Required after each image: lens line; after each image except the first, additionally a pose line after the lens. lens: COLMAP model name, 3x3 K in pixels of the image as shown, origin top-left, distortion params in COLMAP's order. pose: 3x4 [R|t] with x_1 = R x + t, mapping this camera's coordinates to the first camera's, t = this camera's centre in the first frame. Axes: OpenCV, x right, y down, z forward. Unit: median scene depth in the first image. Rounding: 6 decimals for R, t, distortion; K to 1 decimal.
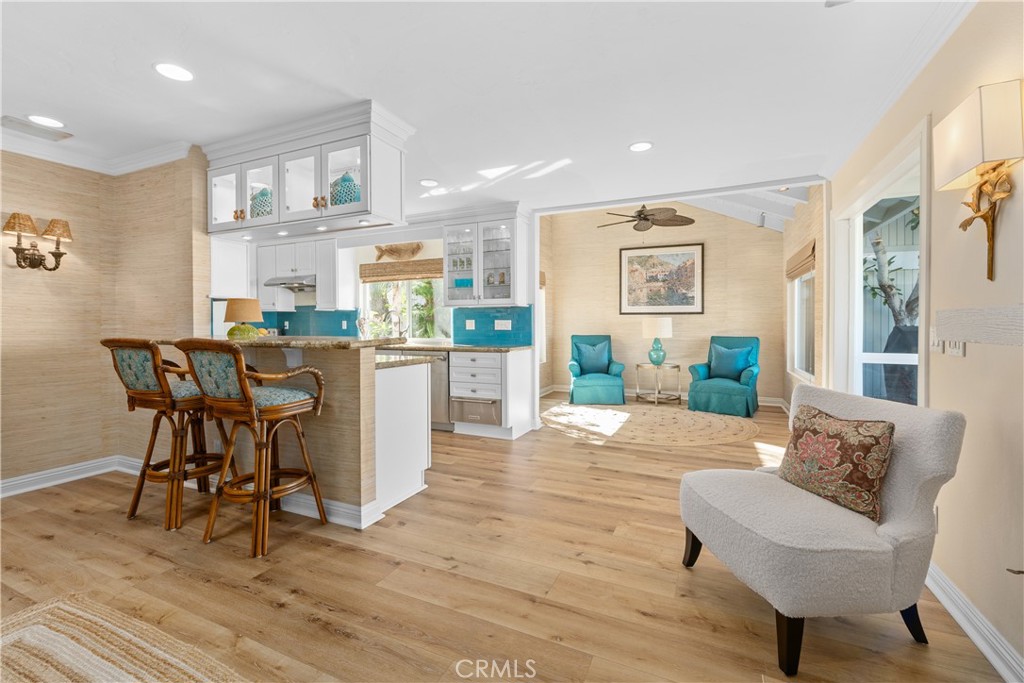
lens RADIAL K [[448.6, 0, 511.1], [0, 448.6, 315.9], [0, 0, 1]] dist [0.001240, -0.000204]
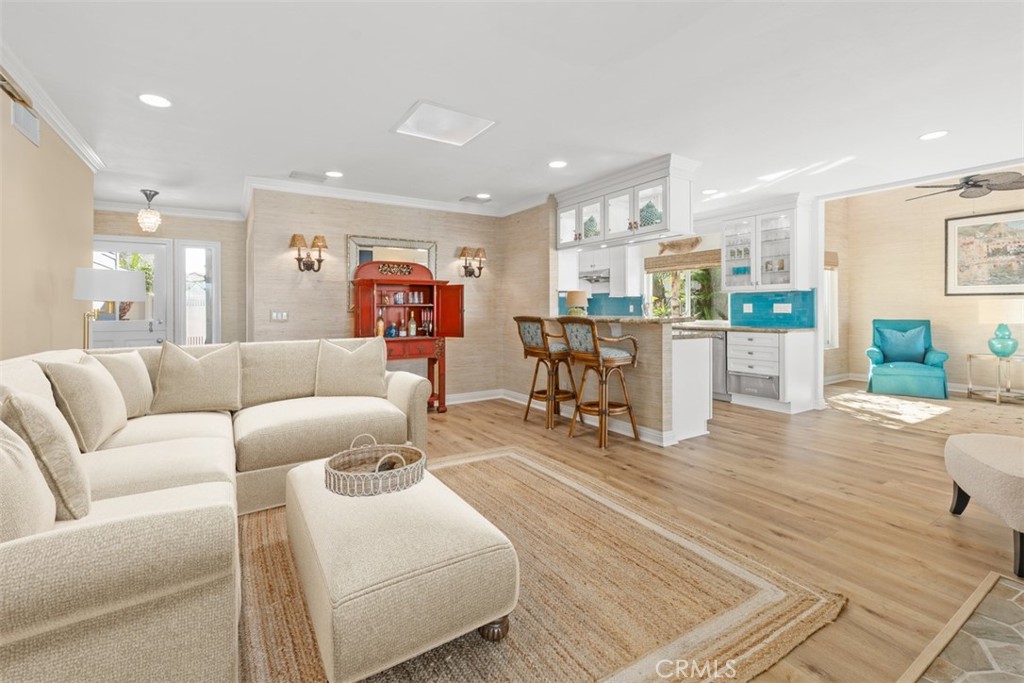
lens RADIAL K [[448.6, 0, 511.1], [0, 448.6, 315.9], [0, 0, 1]] dist [0.001240, -0.000204]
pose [[0.837516, 0.007573, -0.546361, 0.037021], [0.012214, 0.999395, 0.032576, -0.006490], [0.546277, -0.033956, 0.836916, -0.363989]]
